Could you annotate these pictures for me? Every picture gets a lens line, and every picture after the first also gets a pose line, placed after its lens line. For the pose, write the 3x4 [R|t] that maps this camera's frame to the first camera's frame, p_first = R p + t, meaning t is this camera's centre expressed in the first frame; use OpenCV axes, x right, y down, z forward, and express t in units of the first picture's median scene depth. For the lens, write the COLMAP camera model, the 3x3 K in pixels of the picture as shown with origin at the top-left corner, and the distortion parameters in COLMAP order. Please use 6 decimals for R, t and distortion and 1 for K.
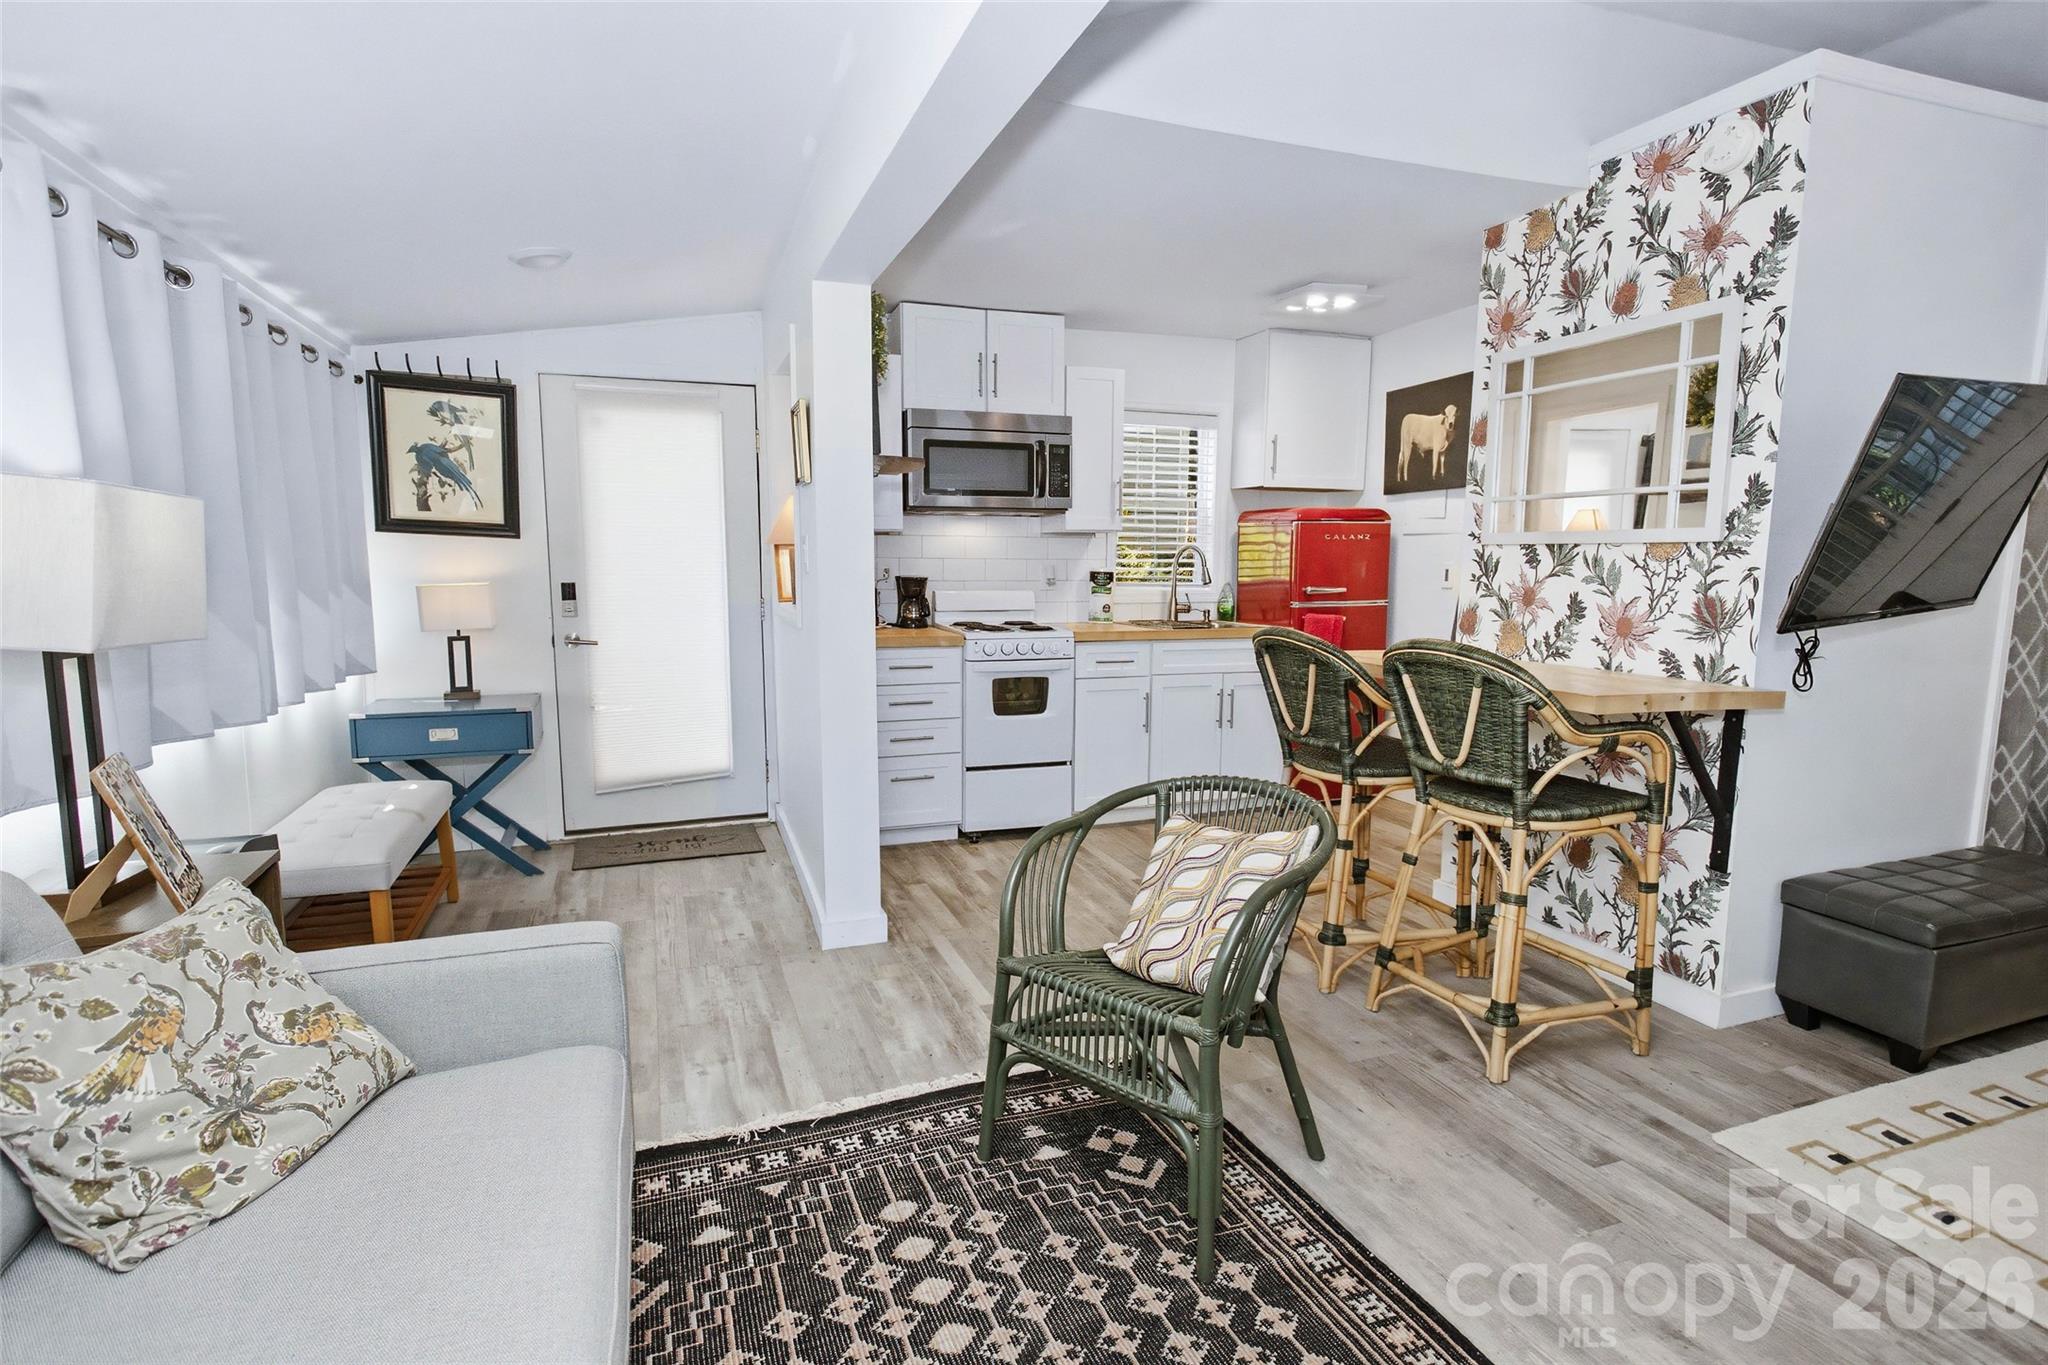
lens RADIAL K [[1020.7, 0, 1030.9], [0, 1020.7, 690.0], [0, 0, 1]] dist [0.000610, 0.001722]
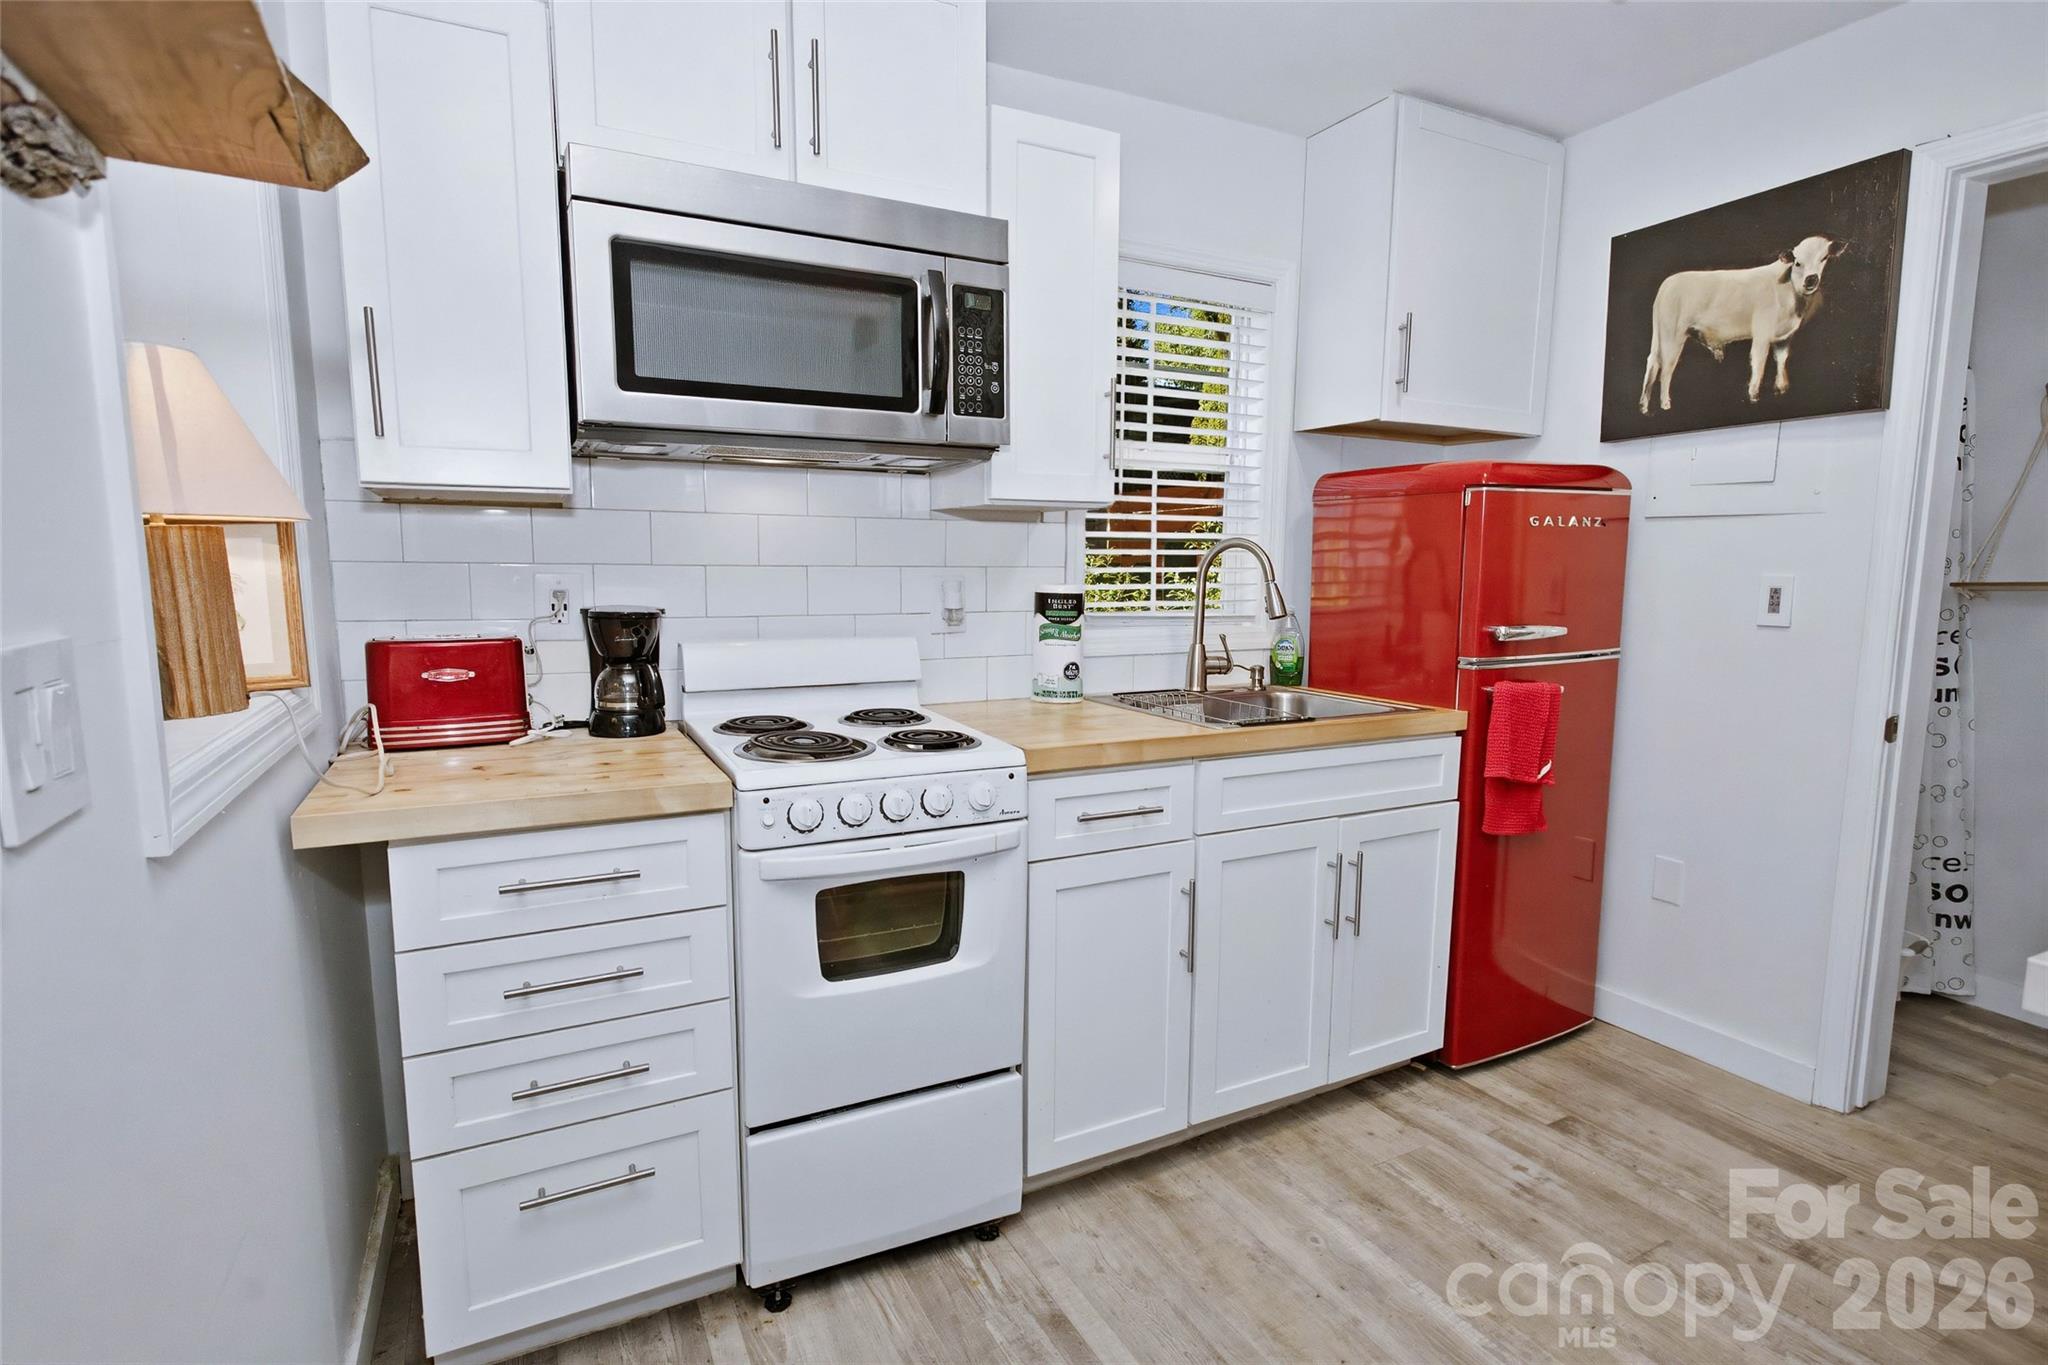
lens RADIAL K [[1020.7, 0, 1030.9], [0, 1020.7, 690.0], [0, 0, 1]] dist [0.000610, 0.001722]
pose [[0.991453, -0.014464, 0.129661, -0.010522], [0.015117, 0.999878, -0.004055, -0.121323], [-0.129586, 0.005981, 0.991550, 0.934068]]
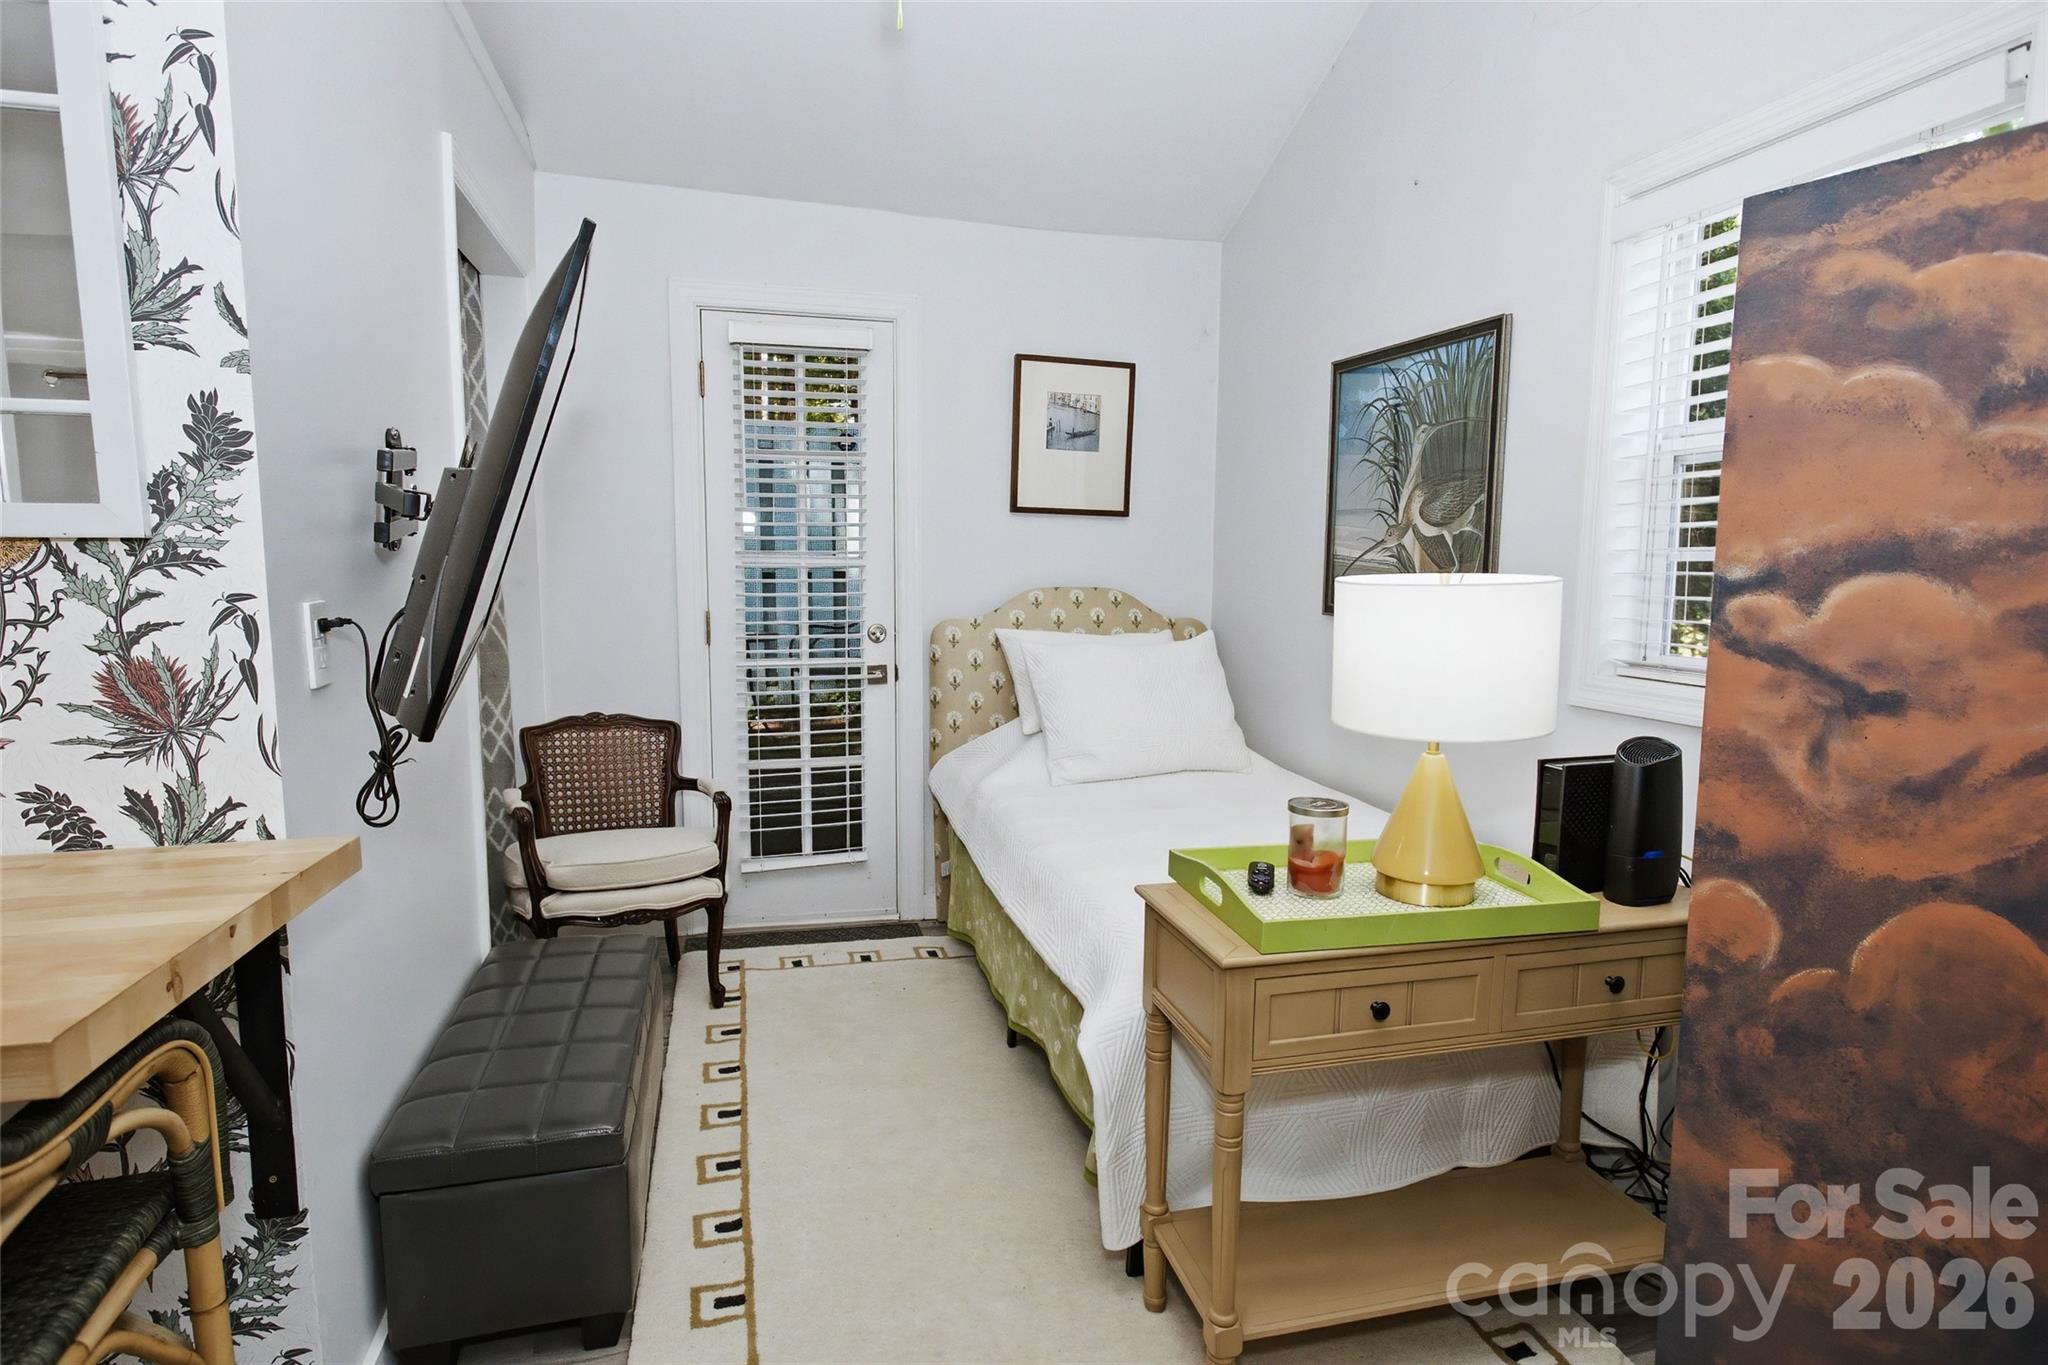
lens RADIAL K [[1057.9, 0, 1019.7], [0, 1057.9, 686.5], [0, 0, 1]] dist [-0.000512, 0.000571]
pose [[0.089576, -0.124621, 0.988153, 0.221879], [0.123838, 0.985836, 0.113102, -0.078669], [-0.988251, 0.112240, 0.103740, 0.530109]]
